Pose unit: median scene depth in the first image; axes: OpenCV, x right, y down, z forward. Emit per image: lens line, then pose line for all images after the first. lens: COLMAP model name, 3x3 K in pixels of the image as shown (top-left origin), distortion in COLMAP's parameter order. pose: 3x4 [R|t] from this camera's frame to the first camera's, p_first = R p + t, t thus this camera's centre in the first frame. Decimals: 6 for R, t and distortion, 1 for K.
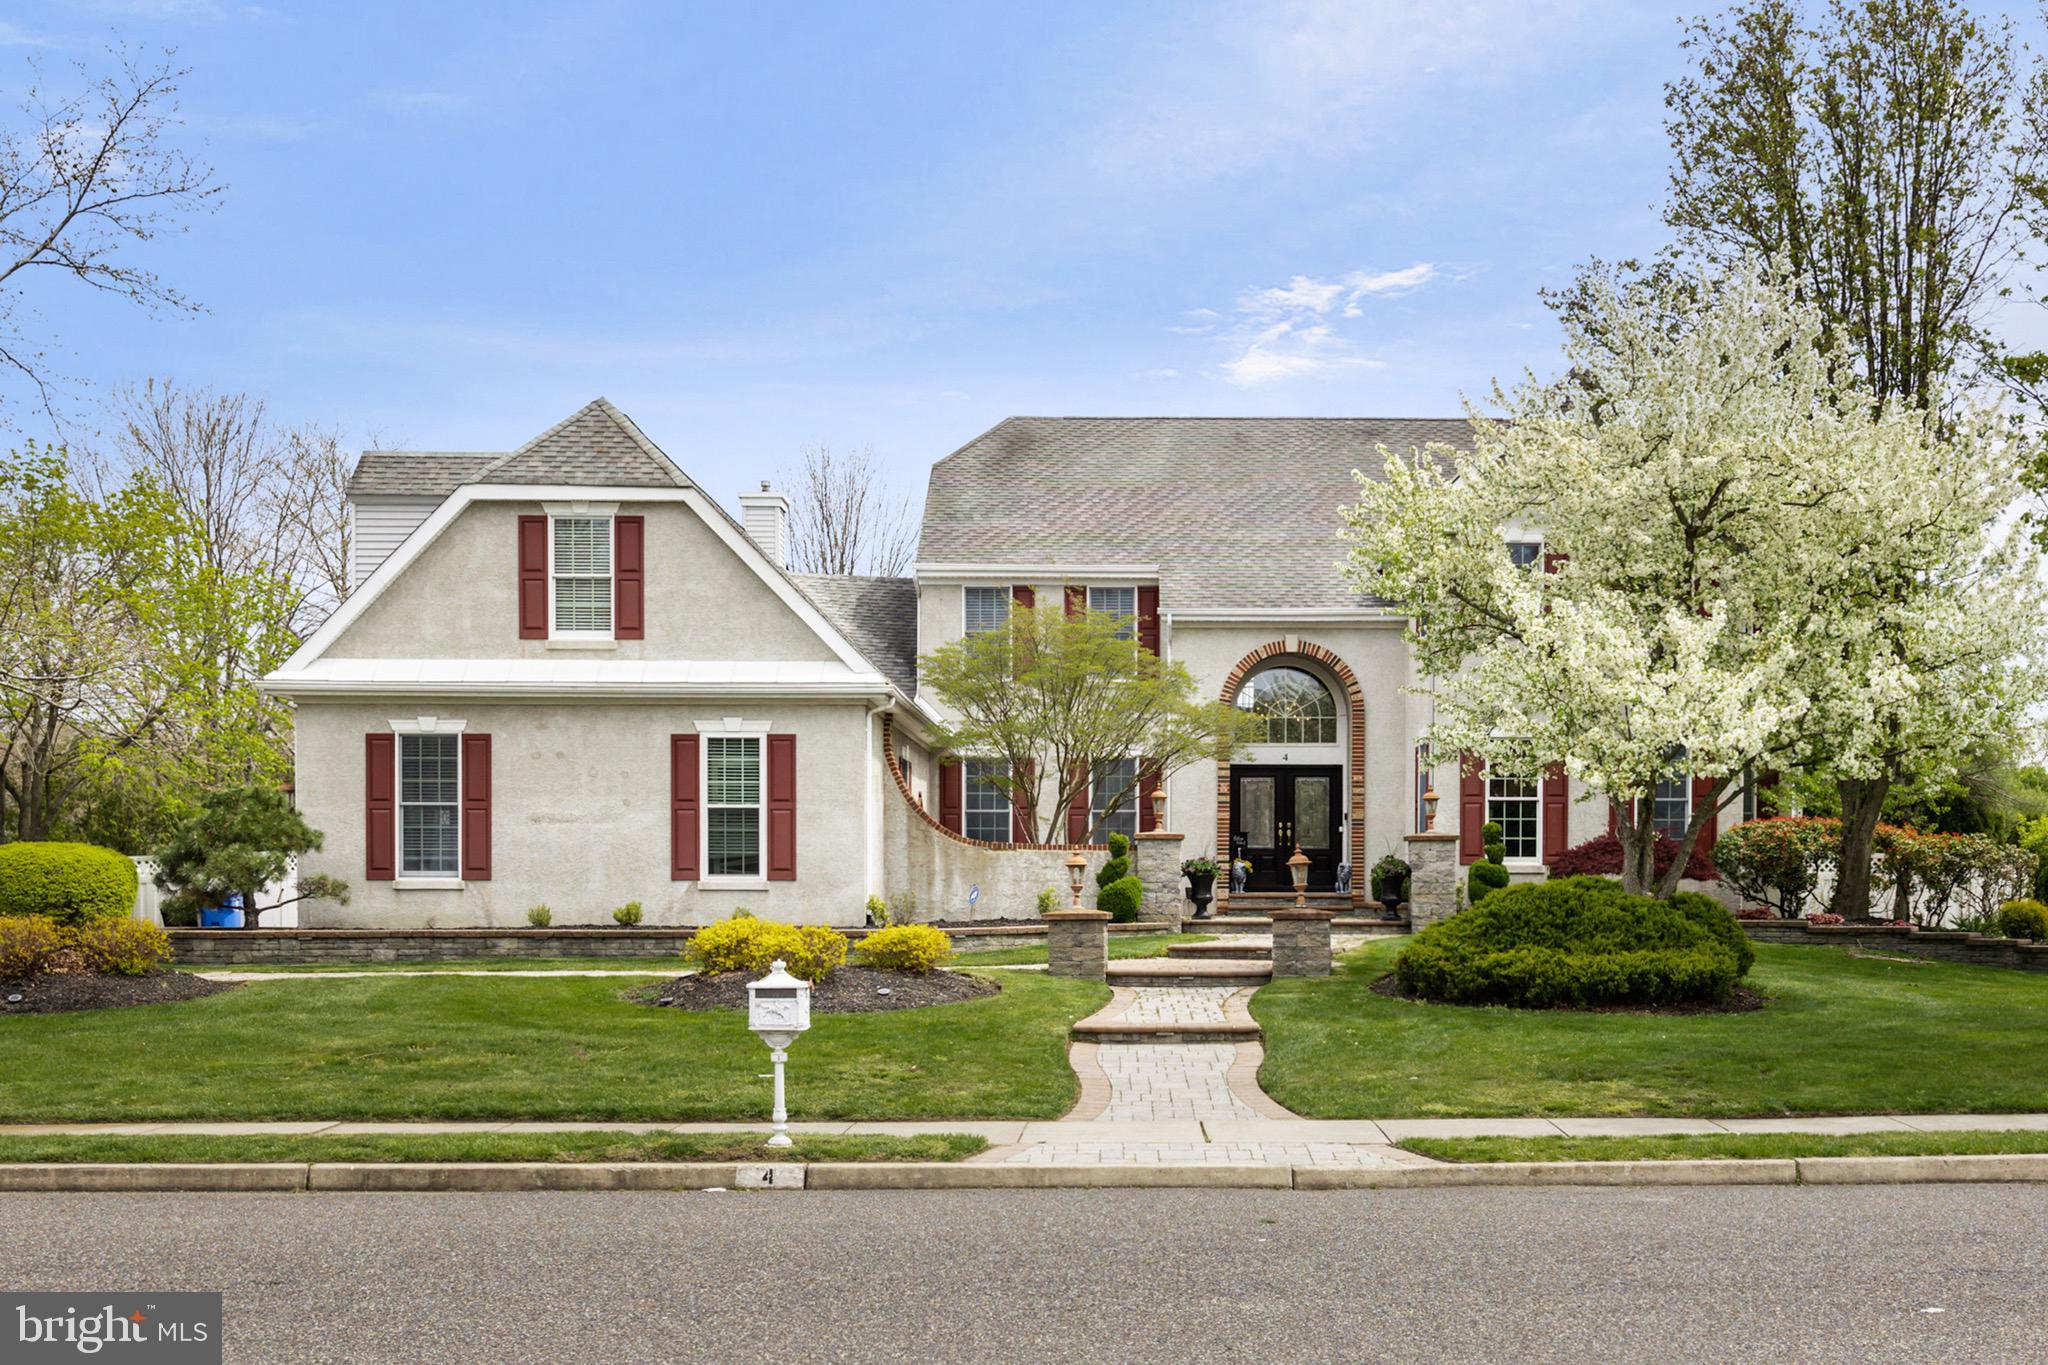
lens RADIAL K [[1725.8, 0, 1026.6], [0, 1725.8, 685.9], [0, 0, 1]] dist [0.054447, 0.002640]
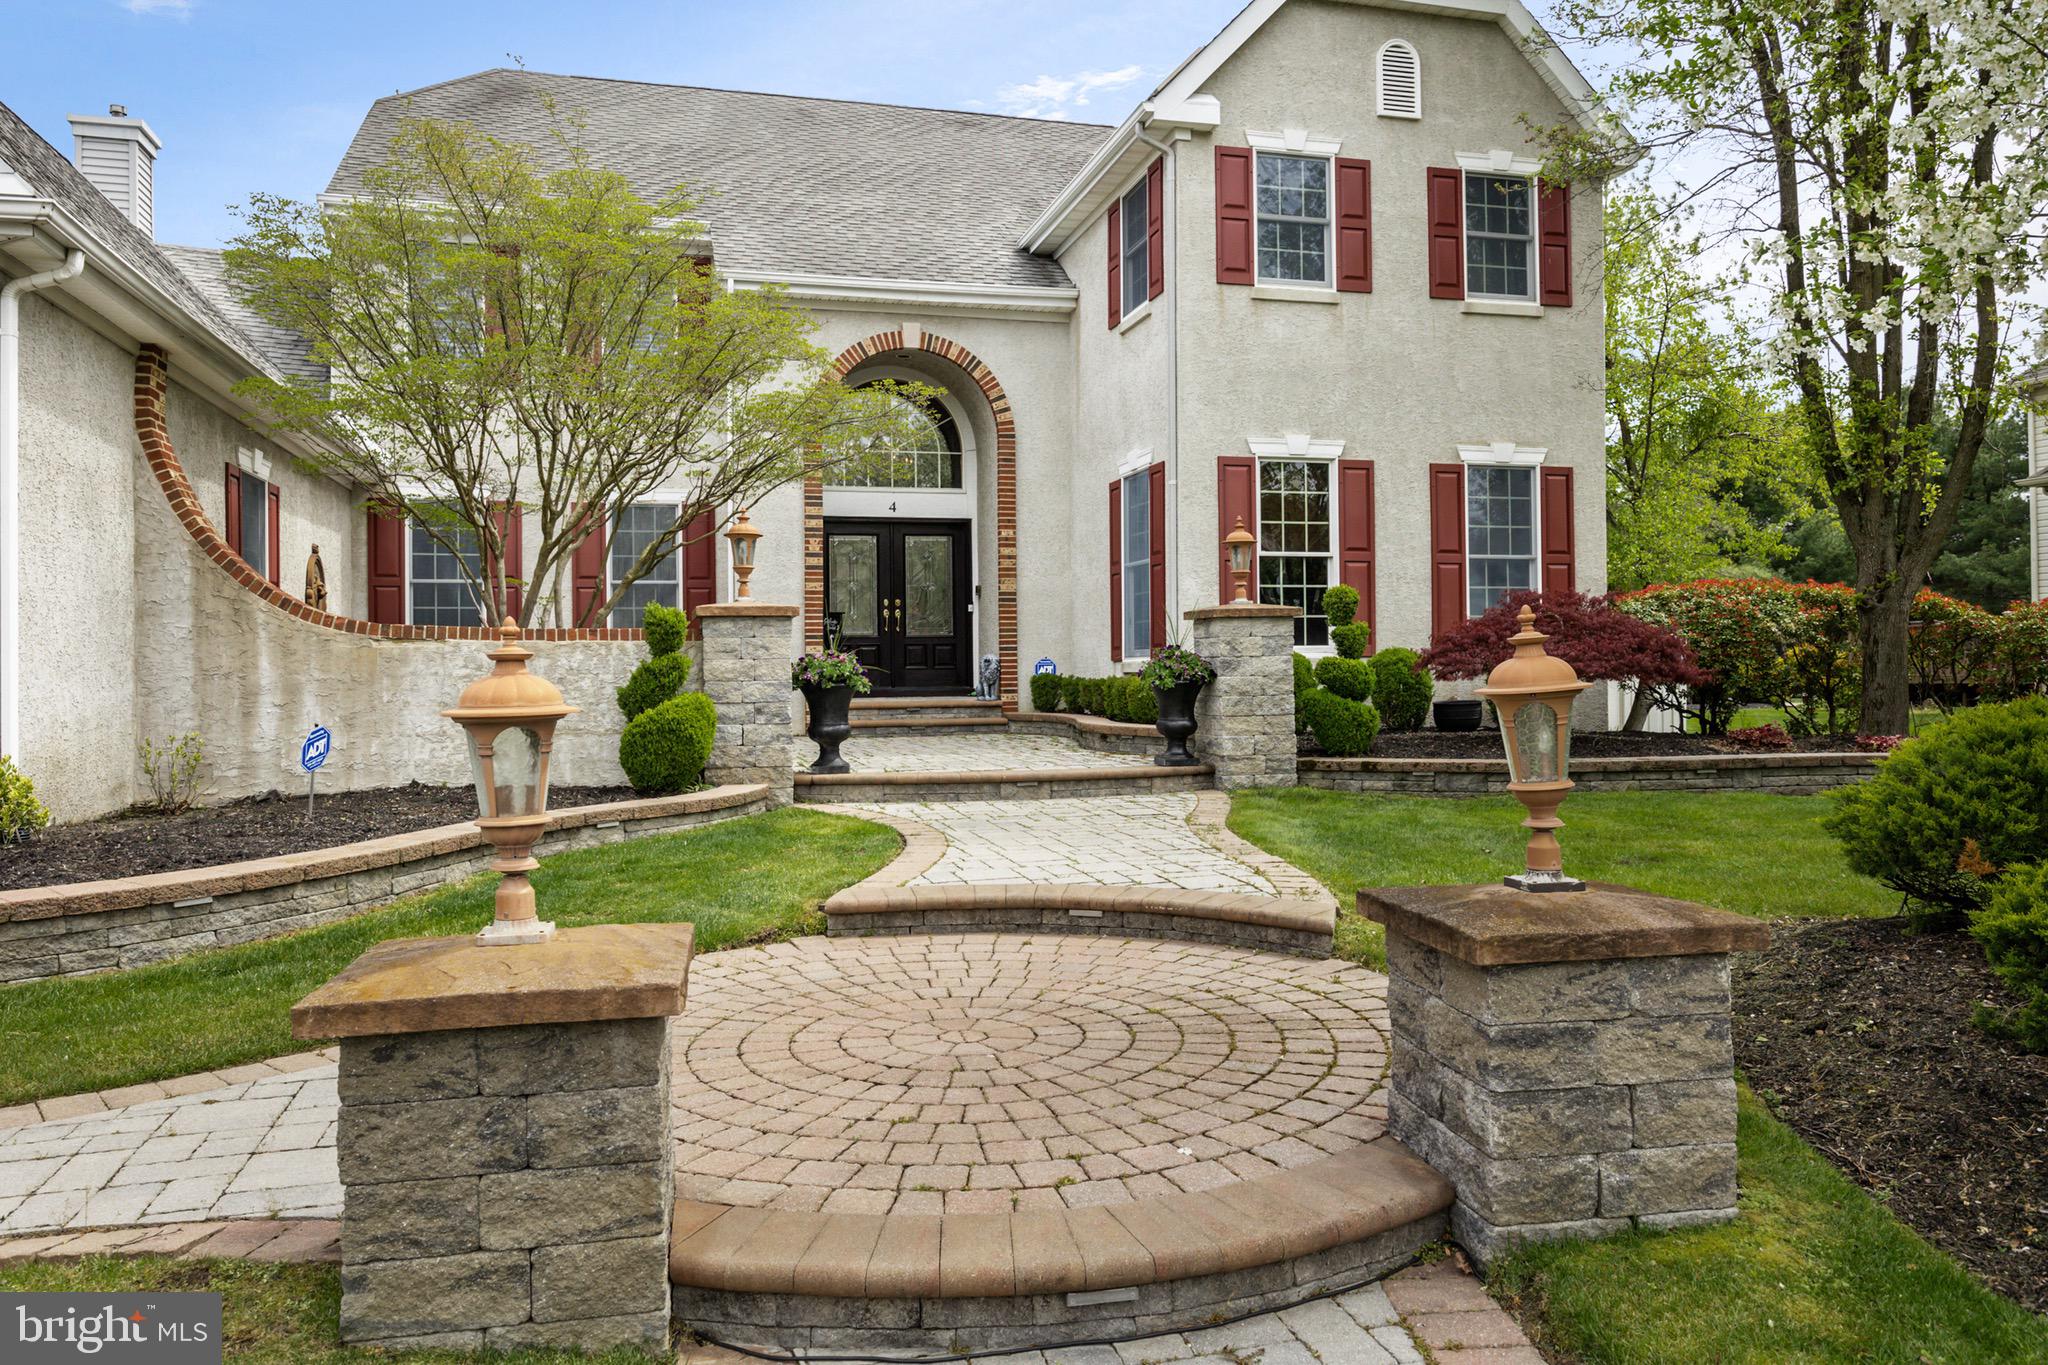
lens RADIAL K [[1519.8, 0, 1017.0], [0, 1519.8, 681.5], [0, 0, 1]] dist [-0.017321, -0.008123]
pose [[0.956293, -0.013582, 0.292094, 0.017134], [-0.022363, 0.992598, 0.119370, 0.039789], [-0.291554, -0.120685, 0.948911, 0.418114]]
